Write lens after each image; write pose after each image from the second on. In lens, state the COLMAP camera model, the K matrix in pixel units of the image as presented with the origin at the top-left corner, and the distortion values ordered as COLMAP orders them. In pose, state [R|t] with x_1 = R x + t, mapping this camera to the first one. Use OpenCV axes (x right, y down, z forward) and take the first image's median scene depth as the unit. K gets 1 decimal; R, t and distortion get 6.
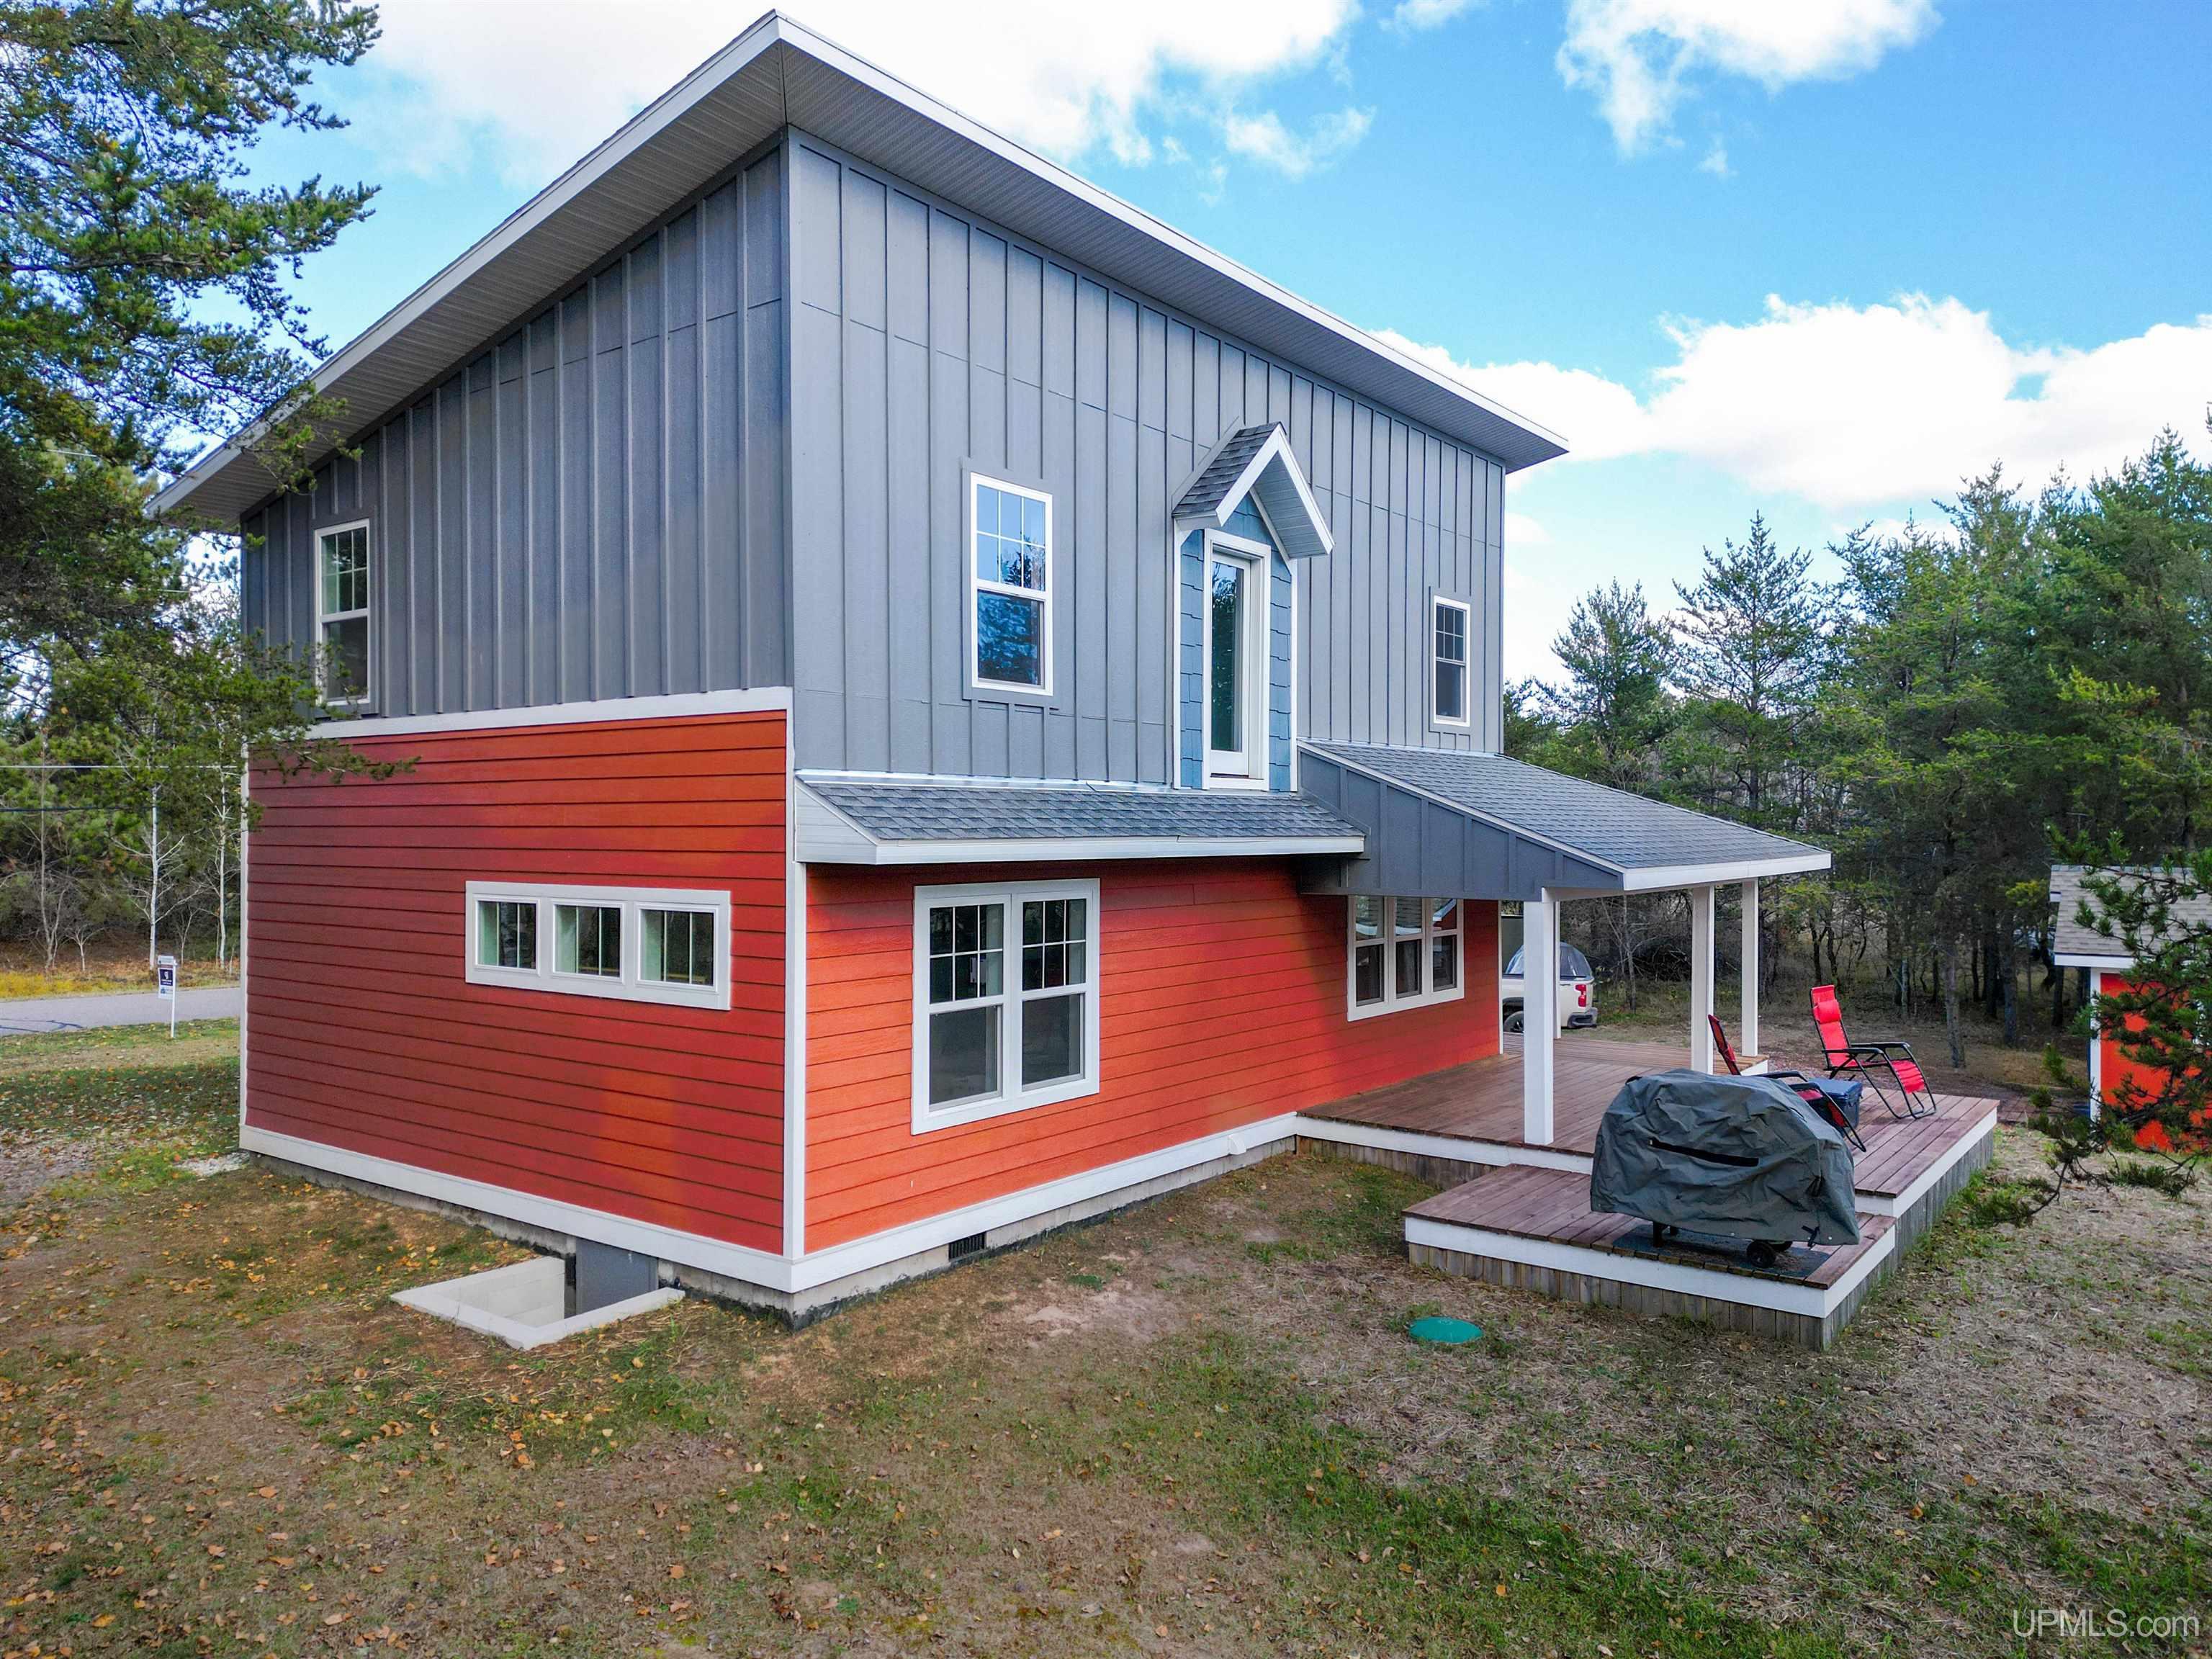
lens RADIAL K [[1543.5, 0, 1088.0], [0, 1543.5, 832.9], [0, 0, 1]] dist [0.114841, -0.104270]
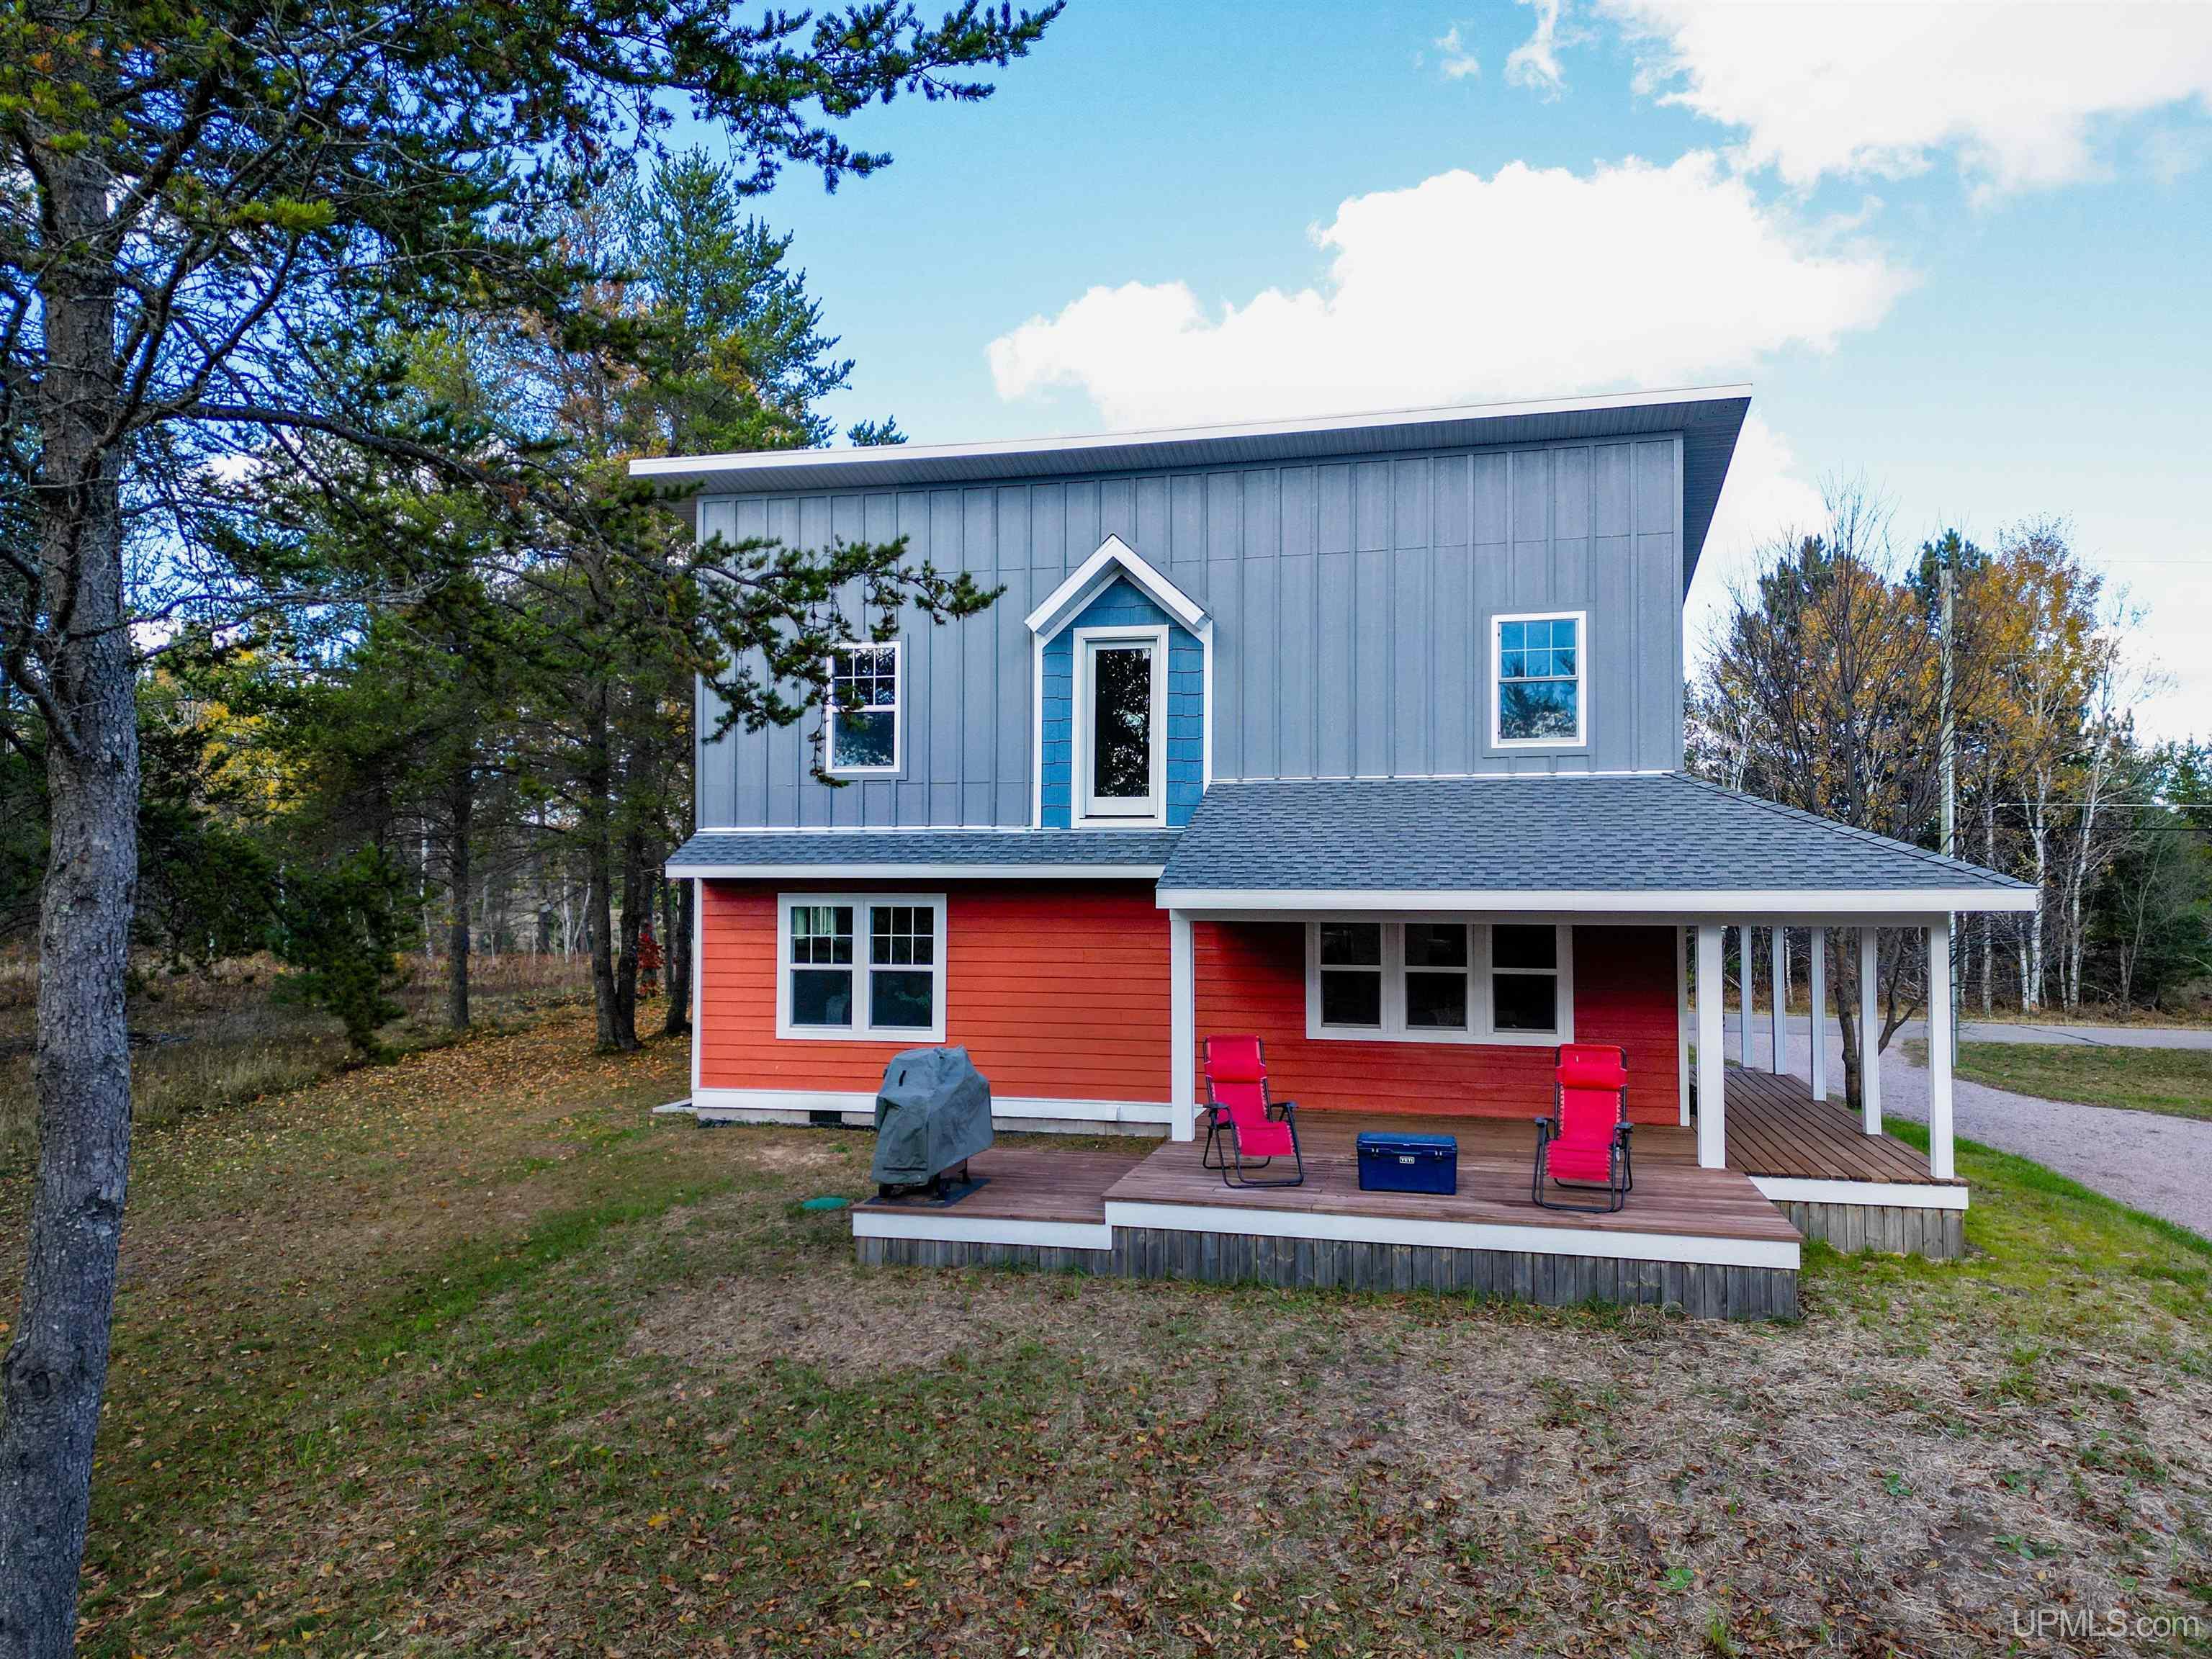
lens RADIAL K [[1527.9, 0, 1096.3], [0, 1527.9, 831.6], [0, 0, 1]] dist [0.092490, -0.099566]
pose [[0.396720, -0.033976, -0.917311, 1.396343], [-0.005204, 0.999215, -0.039261, 0.026758], [0.917925, 0.020350, 0.396232, 0.567130]]
